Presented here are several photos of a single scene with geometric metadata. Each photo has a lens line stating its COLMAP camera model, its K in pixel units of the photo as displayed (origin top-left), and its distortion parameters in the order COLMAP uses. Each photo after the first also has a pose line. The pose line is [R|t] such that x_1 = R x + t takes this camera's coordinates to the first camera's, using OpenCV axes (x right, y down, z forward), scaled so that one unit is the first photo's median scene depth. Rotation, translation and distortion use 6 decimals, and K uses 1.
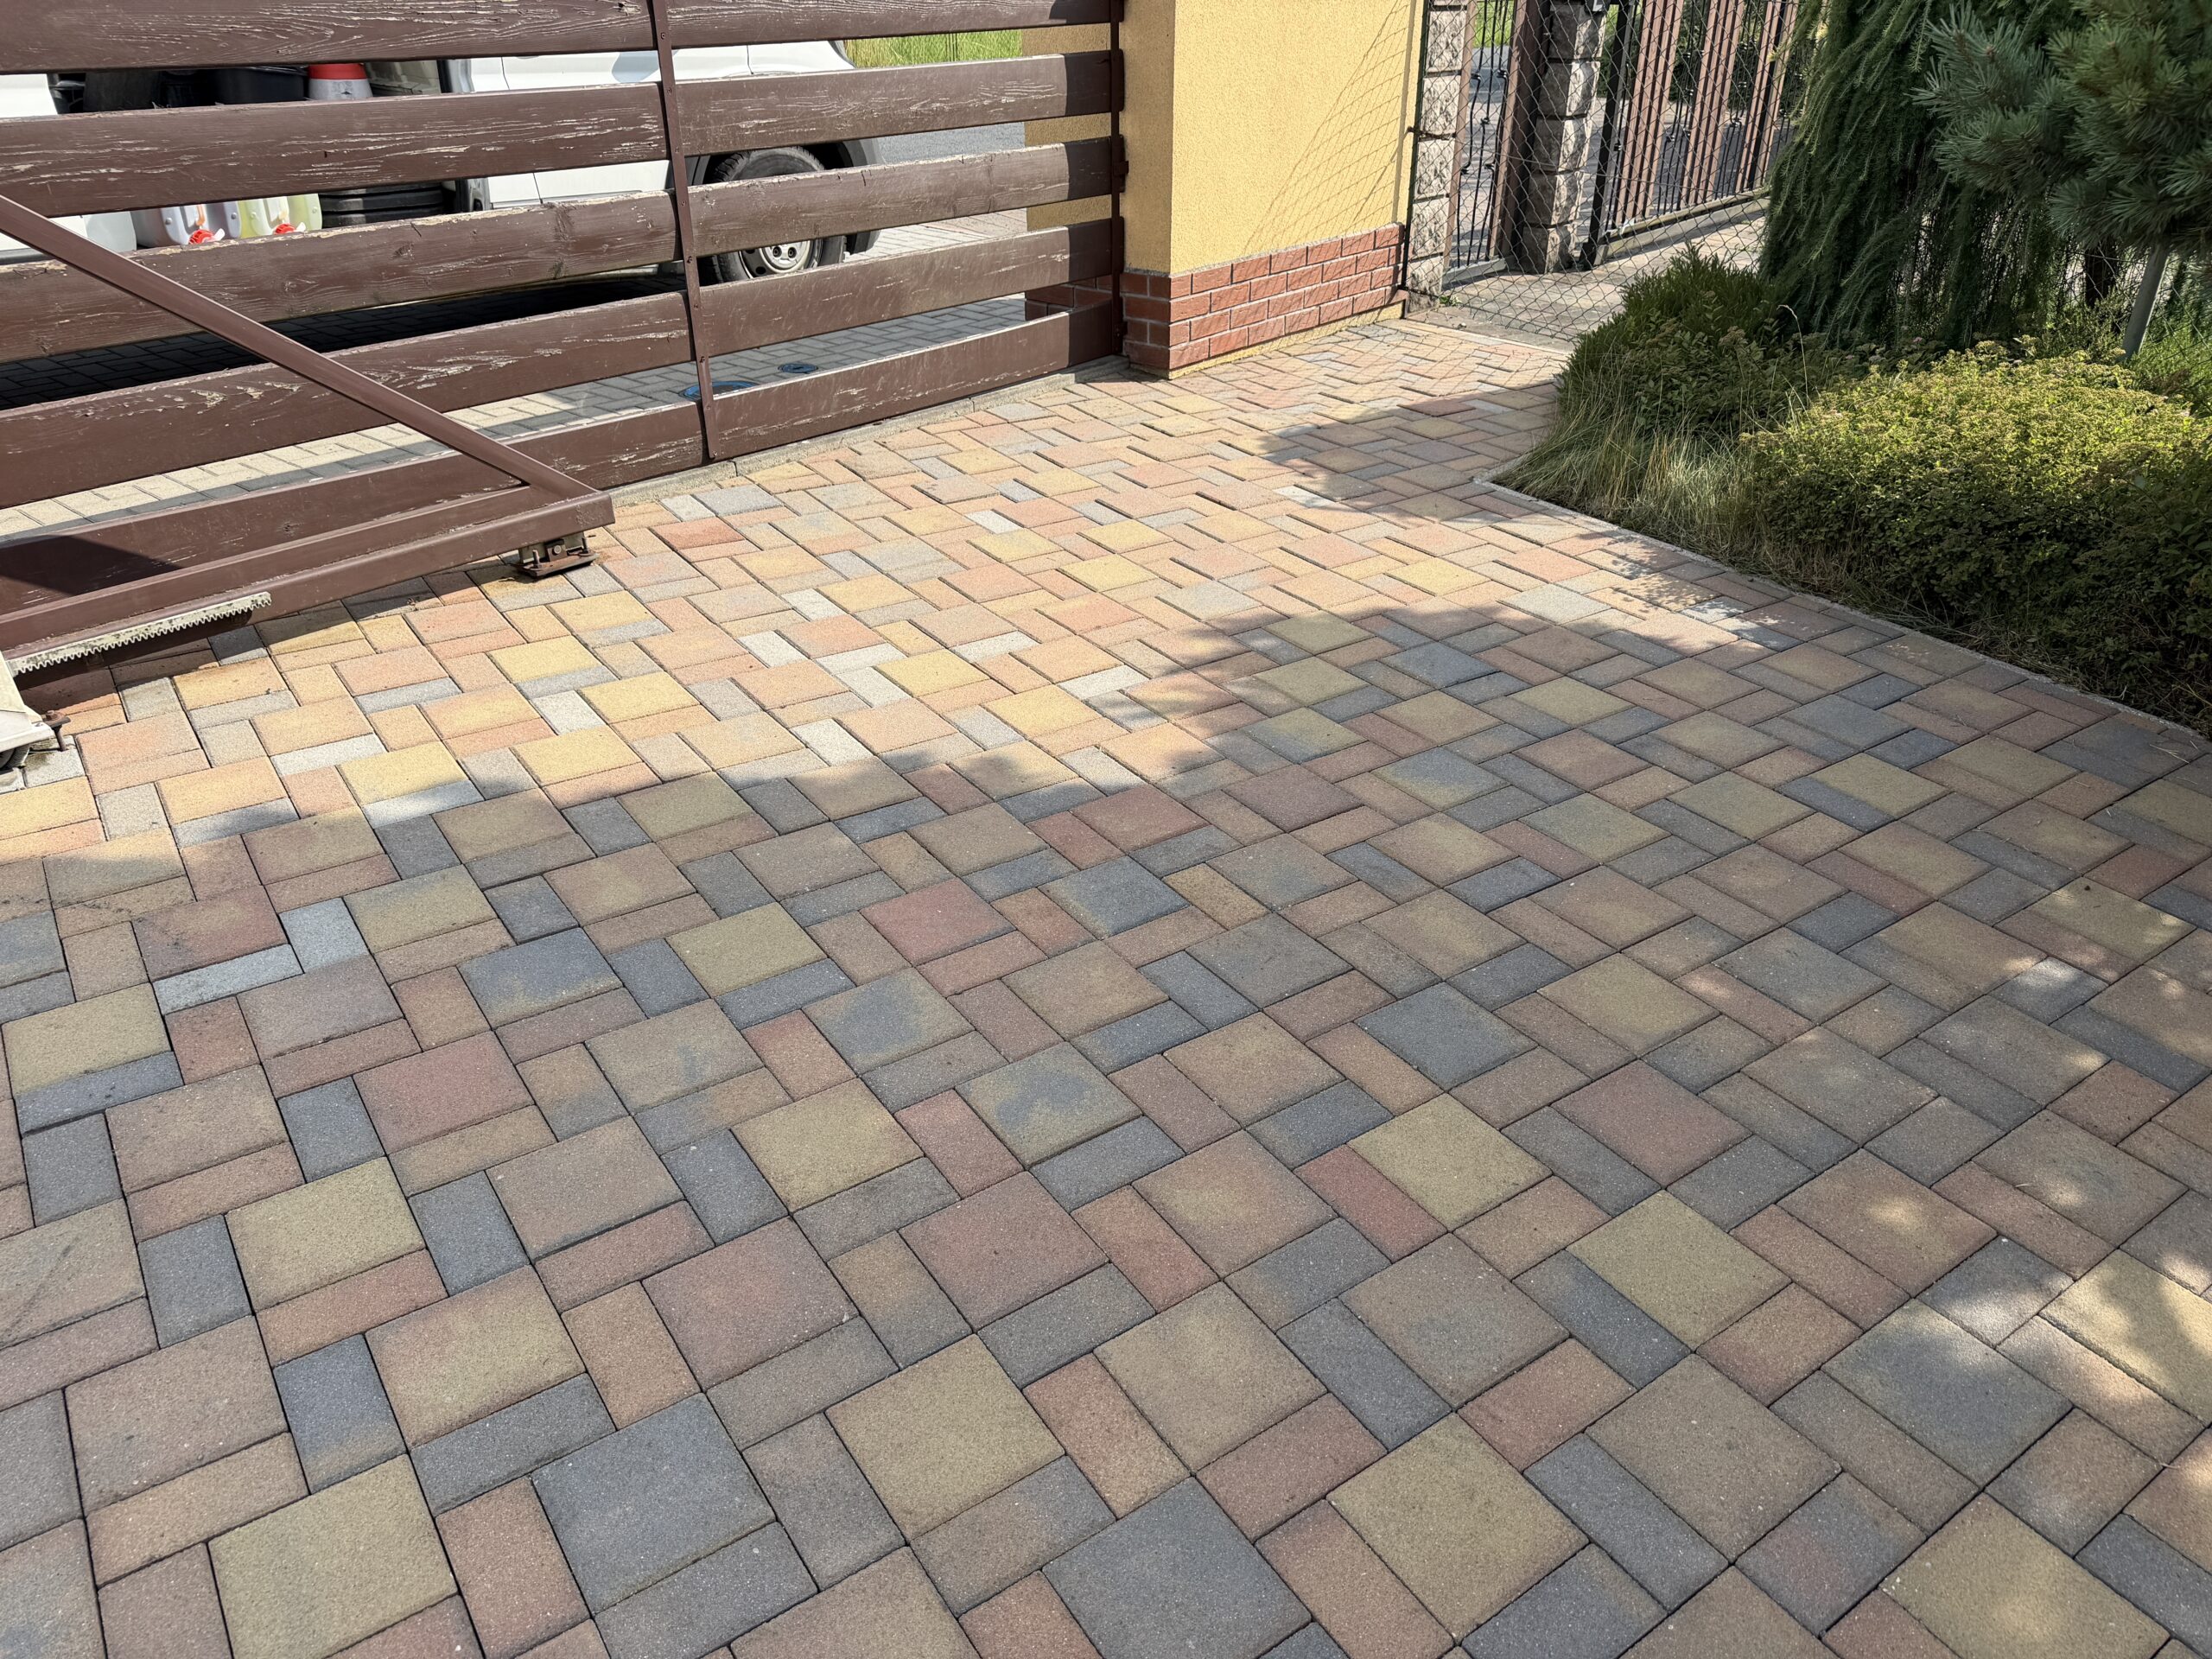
lens RADIAL K [[1541.8, 0, 1106.2], [0, 1541.8, 859.0], [0, 0, 1]] dist [0.195341, -0.371595]
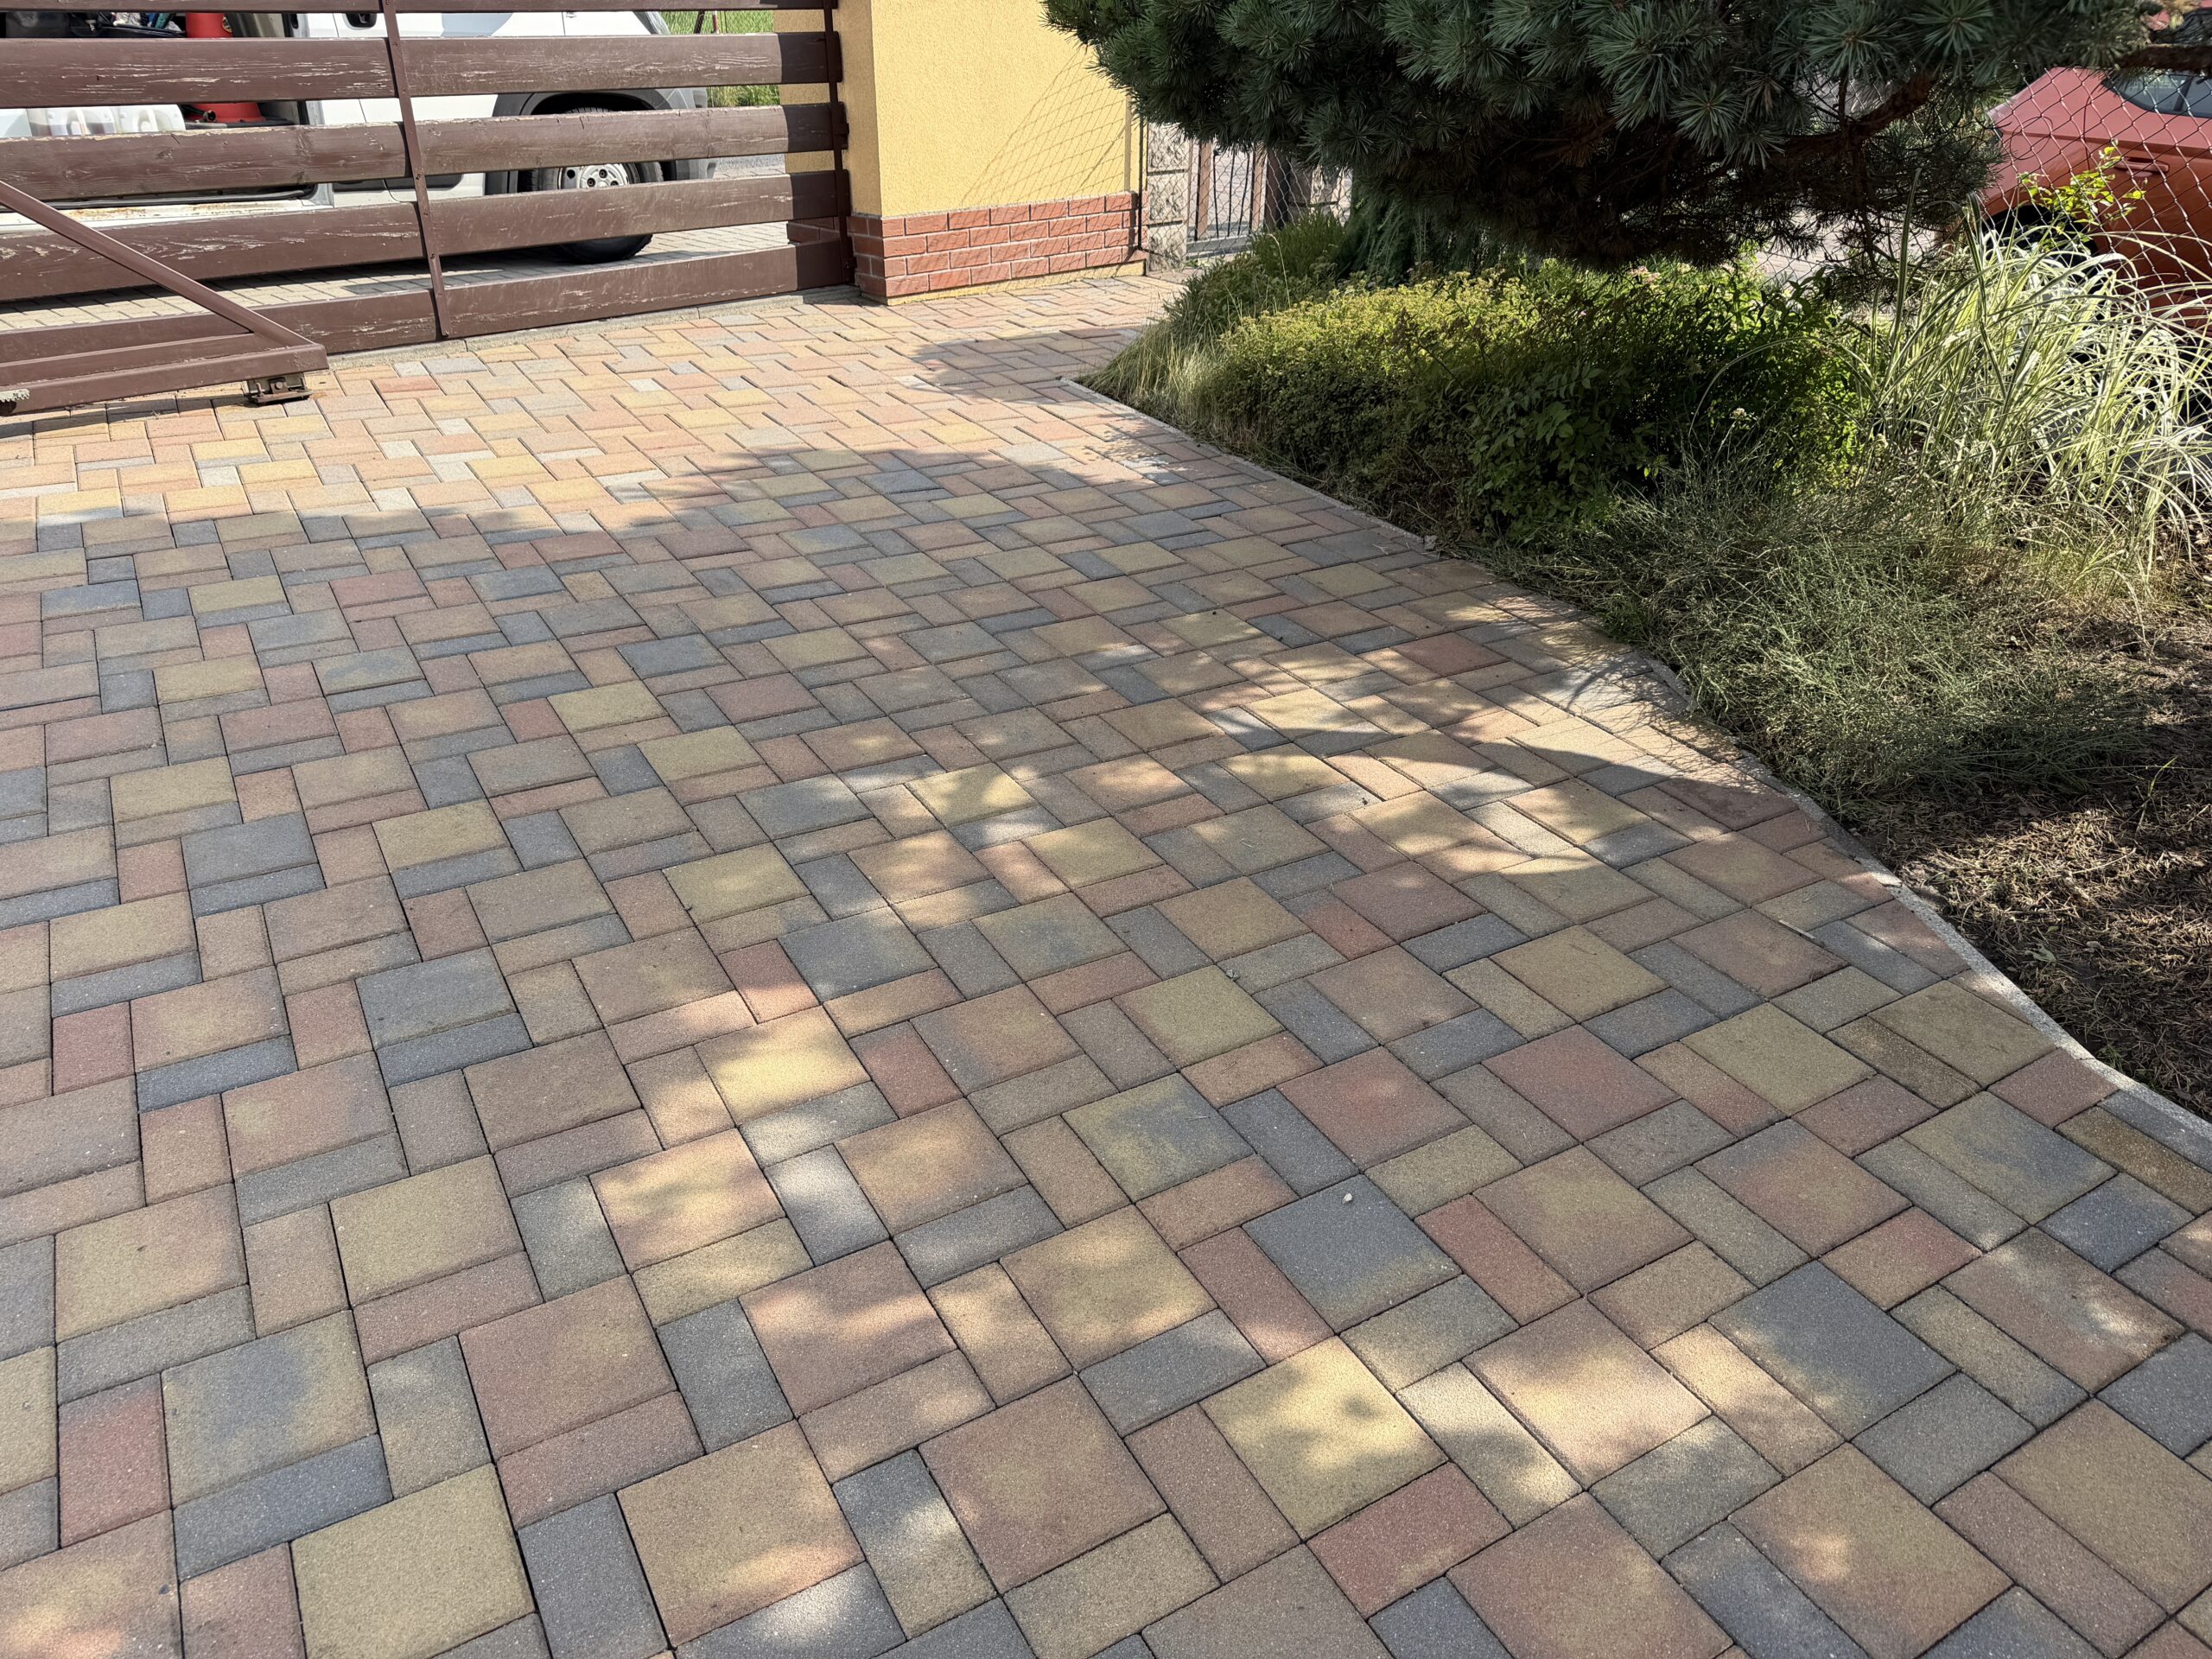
lens RADIAL K [[1582.6, 0, 1107.1], [0, 1582.6, 842.0], [0, 0, 1]] dist [0.107261, -0.145717]
pose [[0.996946, 0.047620, -0.061897, 0.463589], [-0.049477, 0.998359, -0.028832, 0.197916], [0.060422, 0.031806, 0.997666, -0.299035]]
